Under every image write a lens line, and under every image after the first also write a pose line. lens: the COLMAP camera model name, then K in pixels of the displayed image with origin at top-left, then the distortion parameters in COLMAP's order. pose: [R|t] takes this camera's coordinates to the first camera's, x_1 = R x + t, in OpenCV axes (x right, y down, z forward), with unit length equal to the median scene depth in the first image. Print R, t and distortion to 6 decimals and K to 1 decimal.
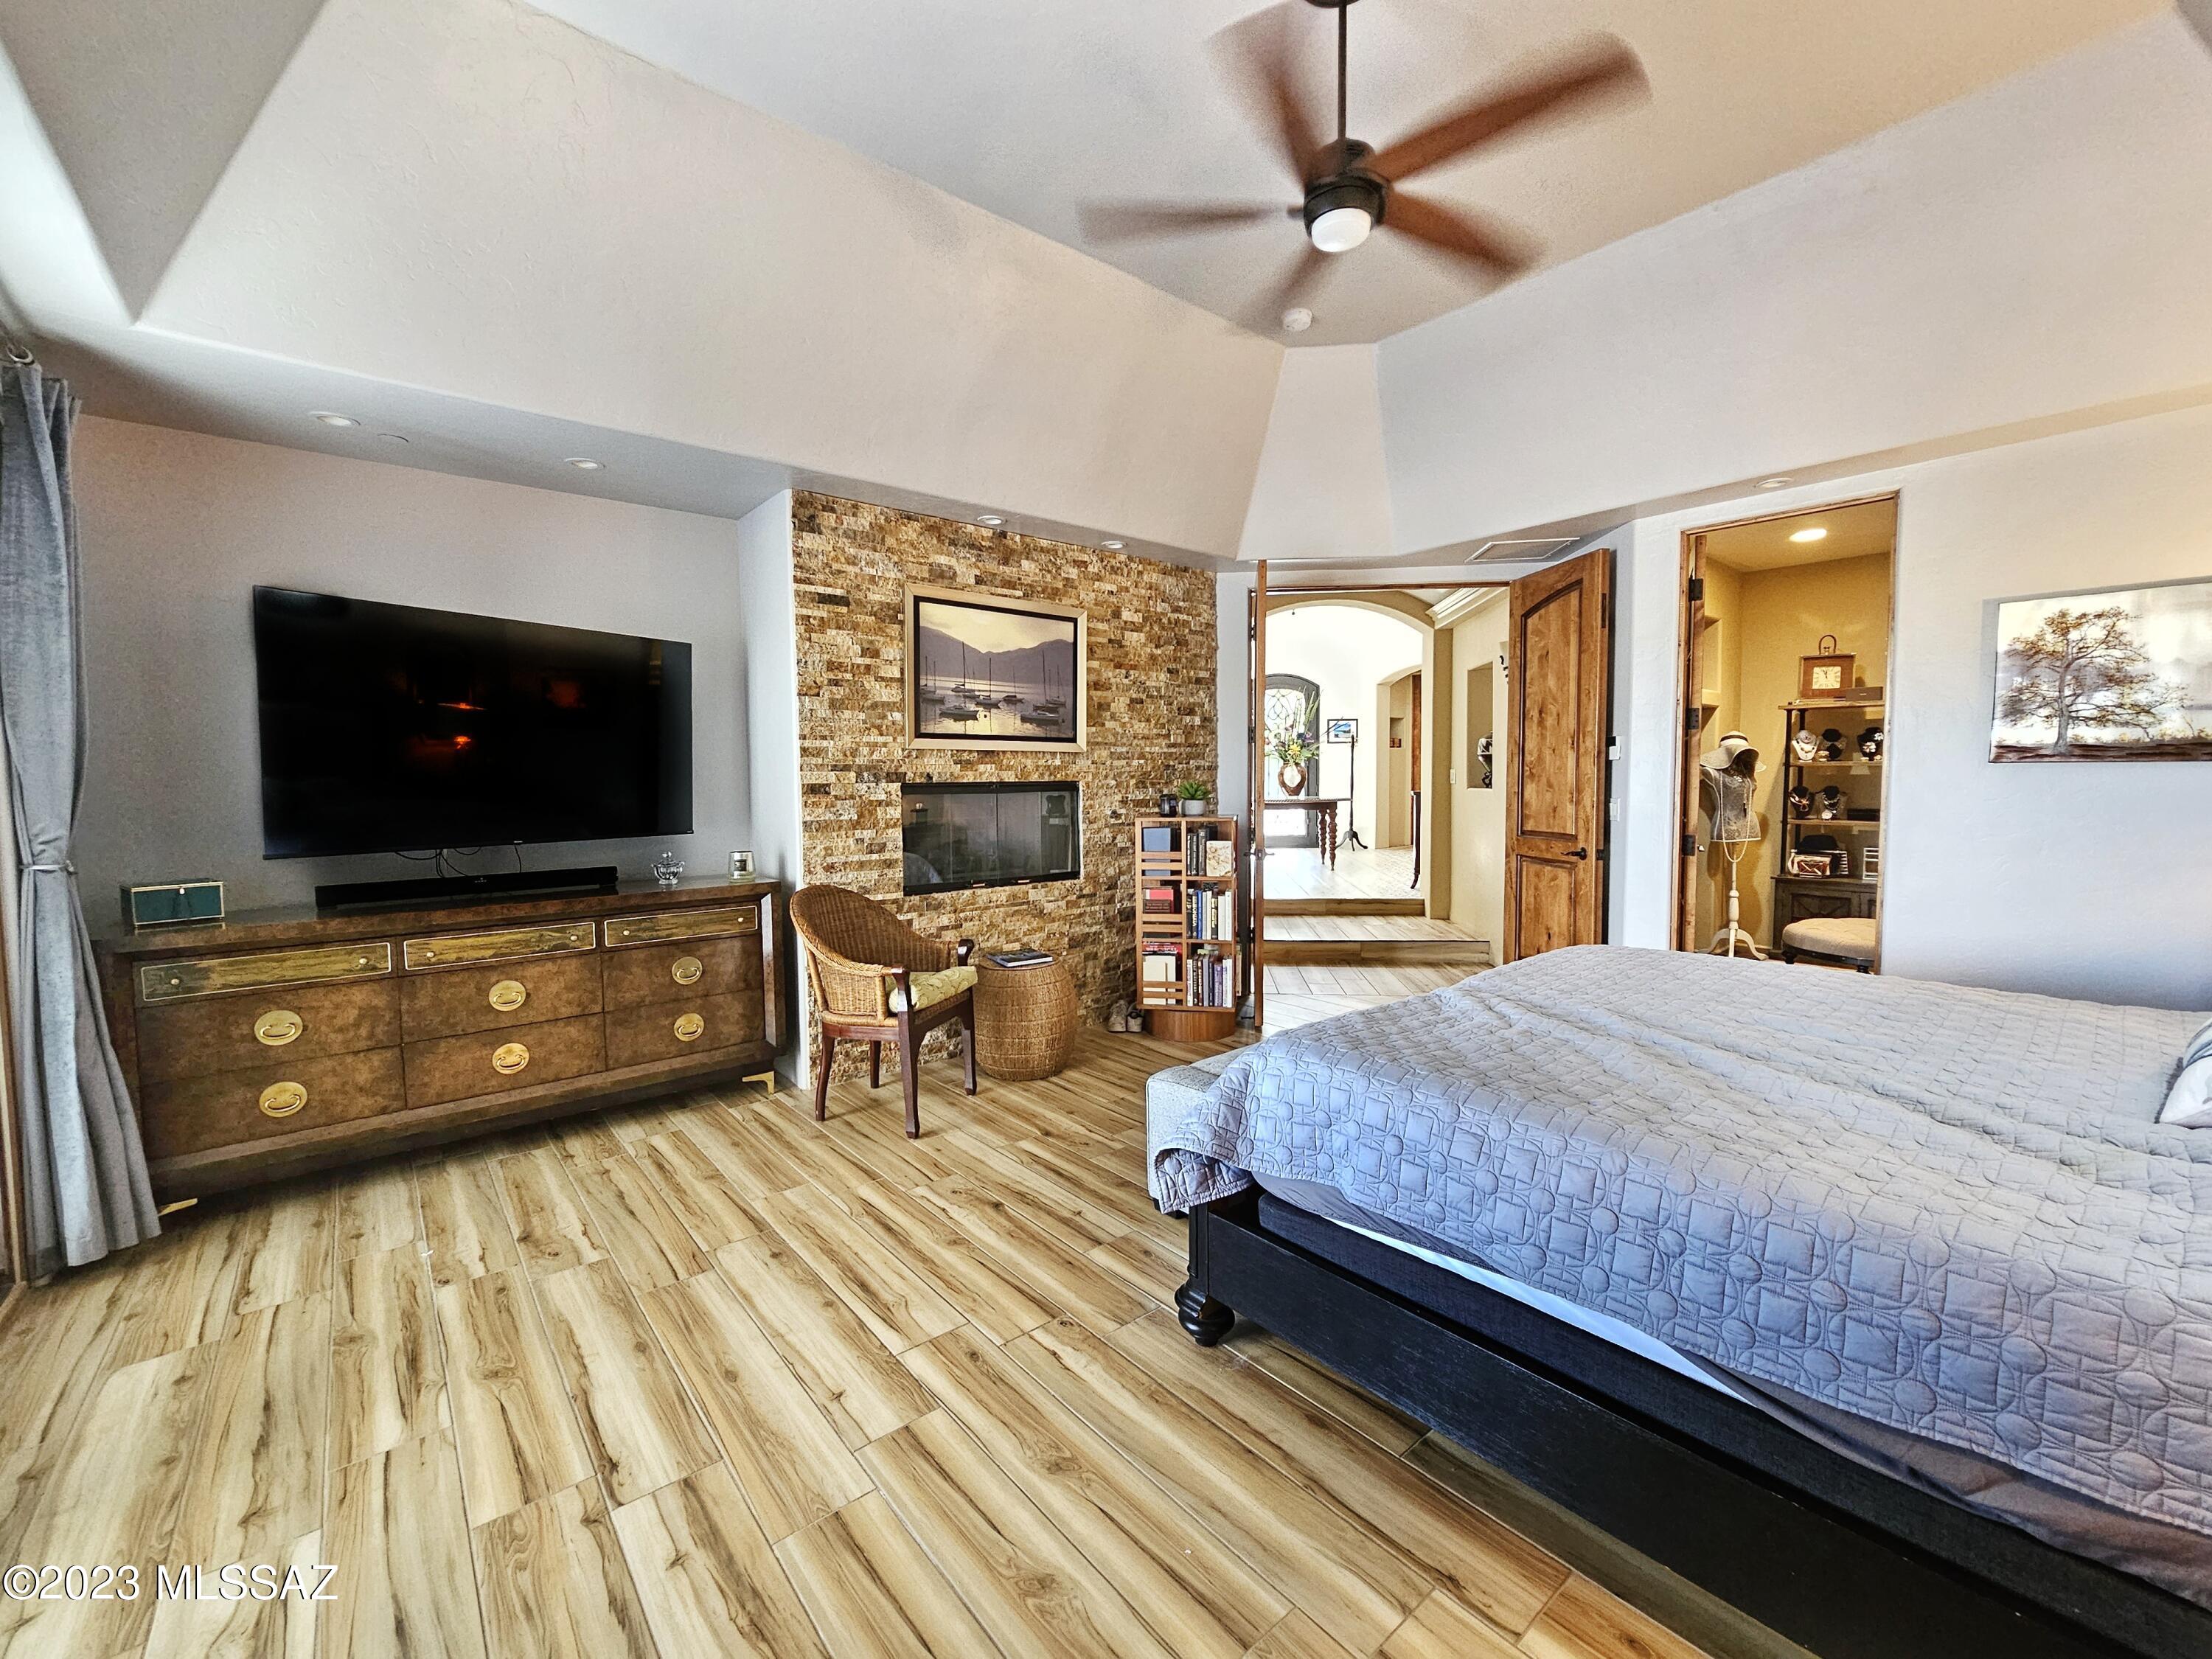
lens RADIAL K [[904.1, 0, 1098.3], [0, 904.1, 829.6], [0, 0, 1]] dist [-0.001493, -0.000247]
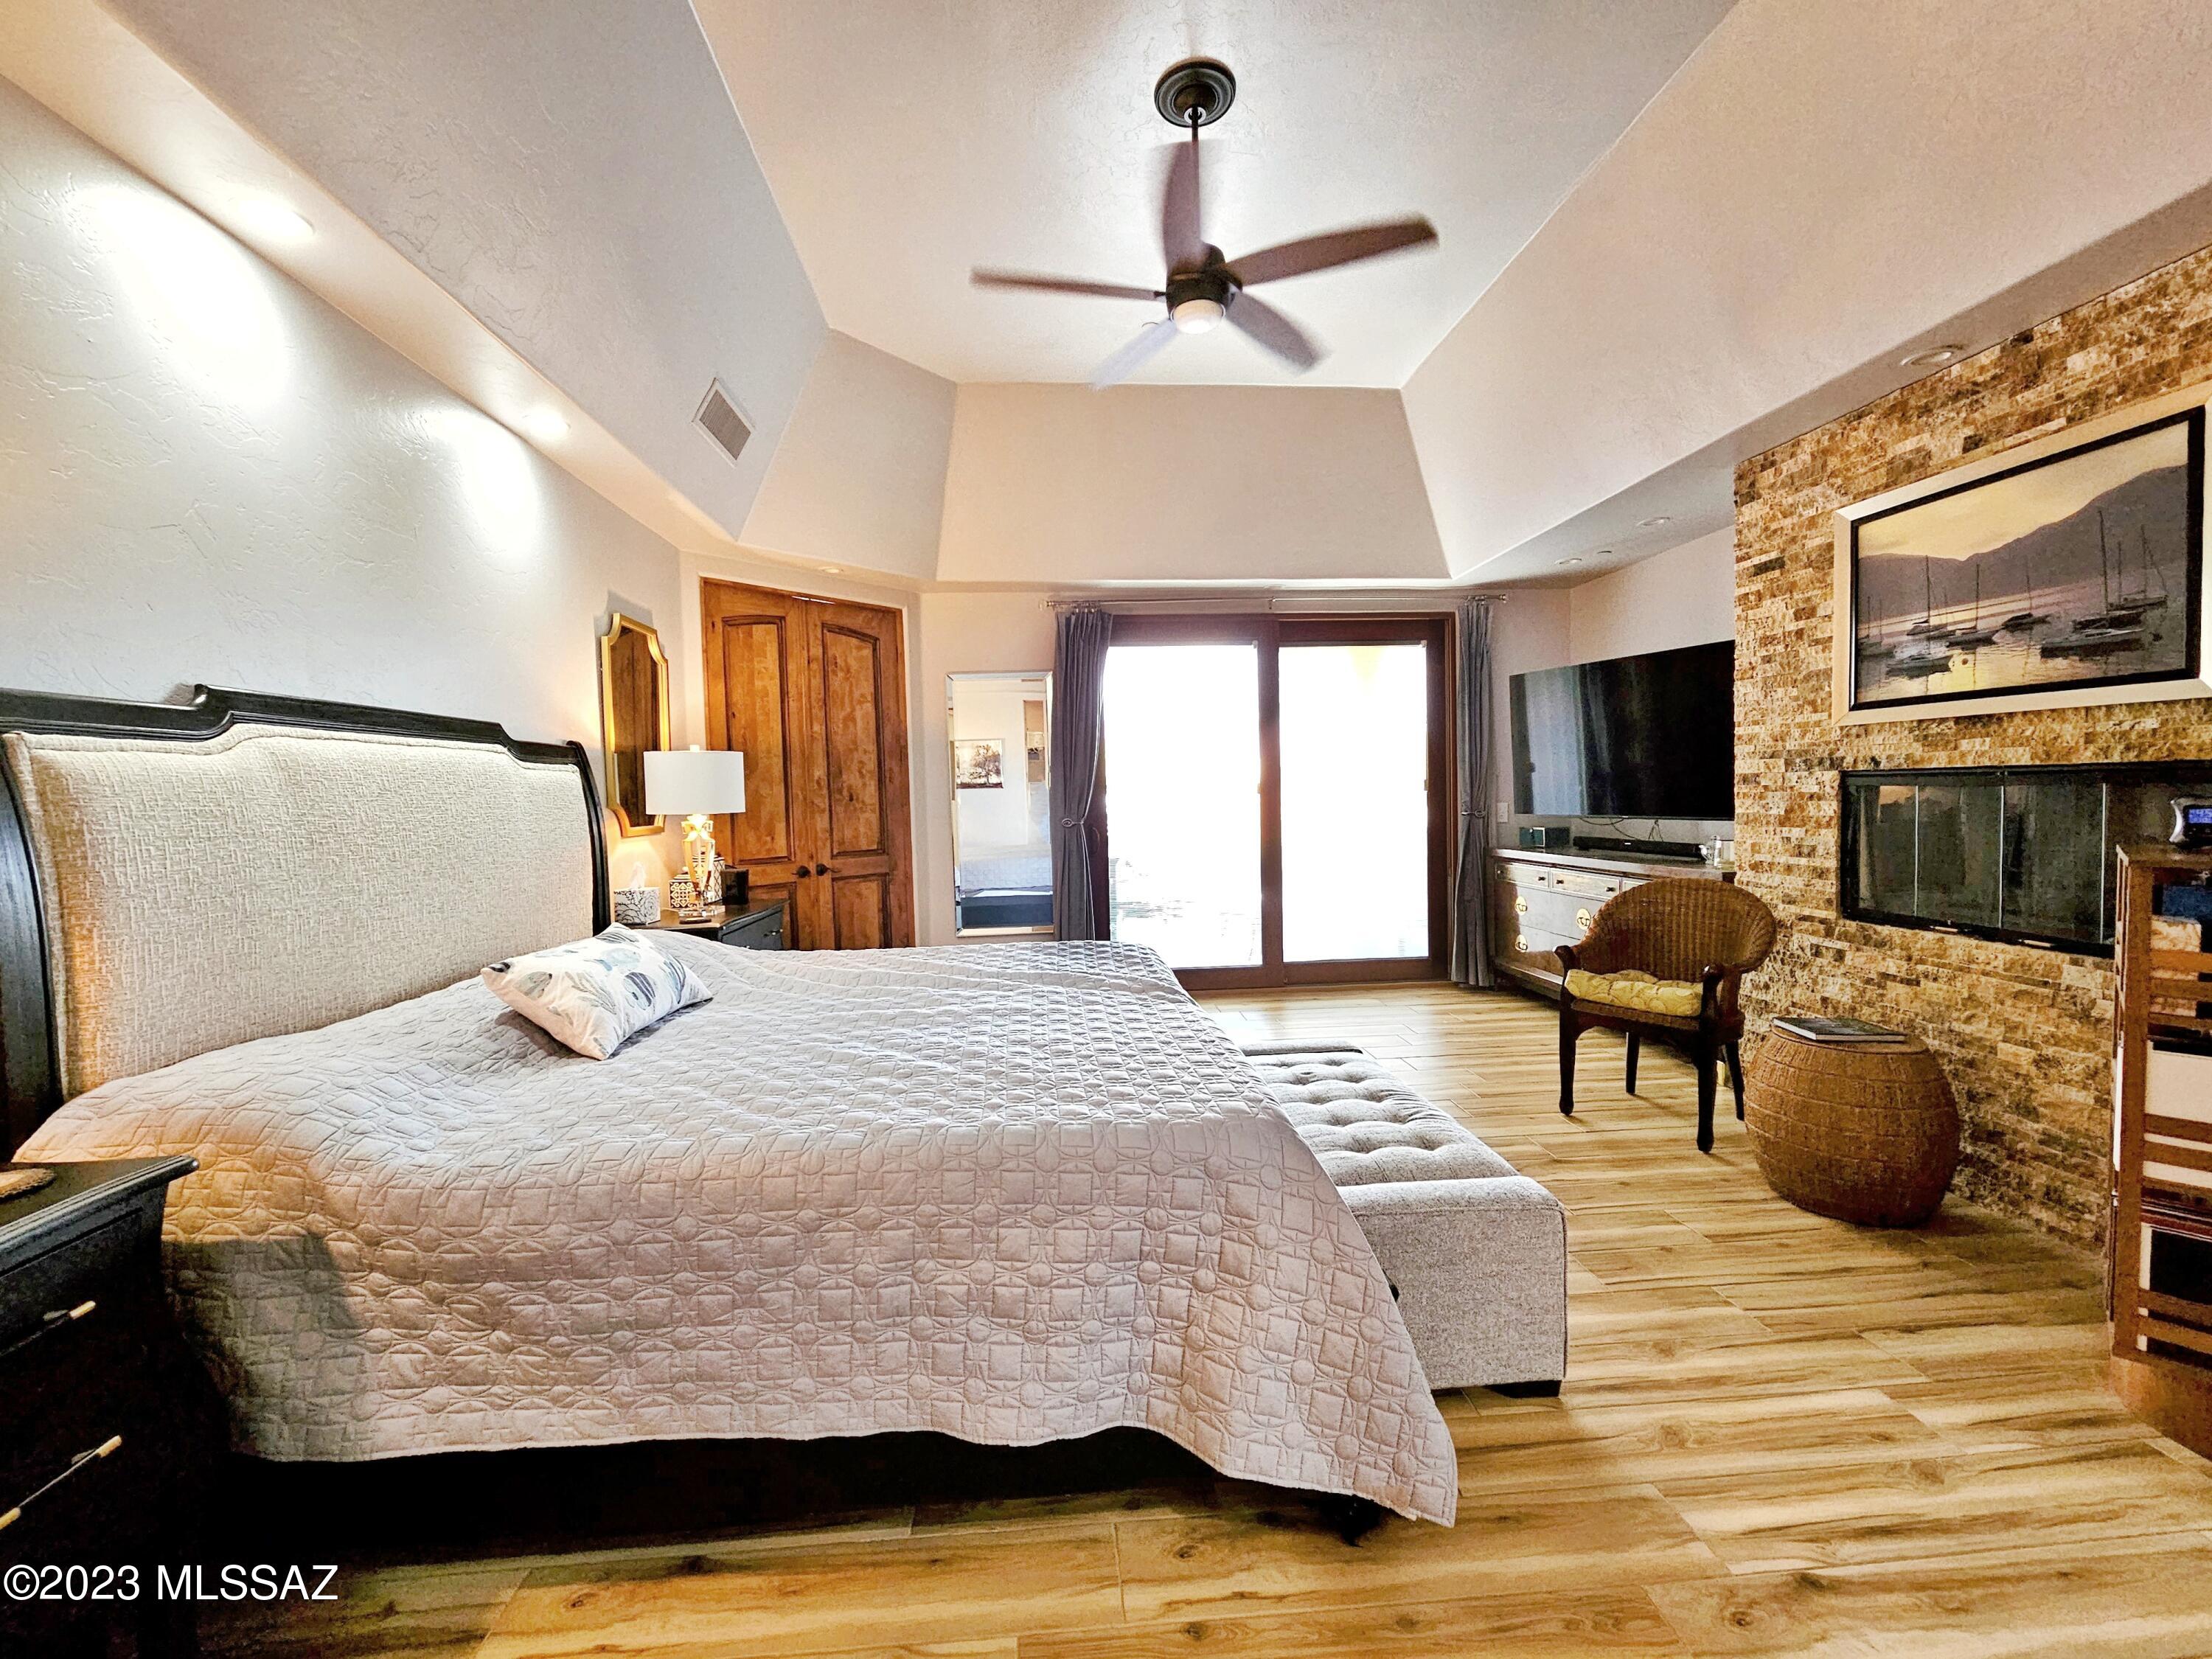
lens RADIAL K [[904.1, 0, 1103.3], [0, 904.1, 829.1], [0, 0, 1]] dist [-0.001493, -0.000247]
pose [[-0.576846, 0.057272, -0.814843, 0.765242], [-0.015374, 0.996601, 0.080931, -0.054115], [0.816709, 0.059212, -0.574004, 0.920613]]
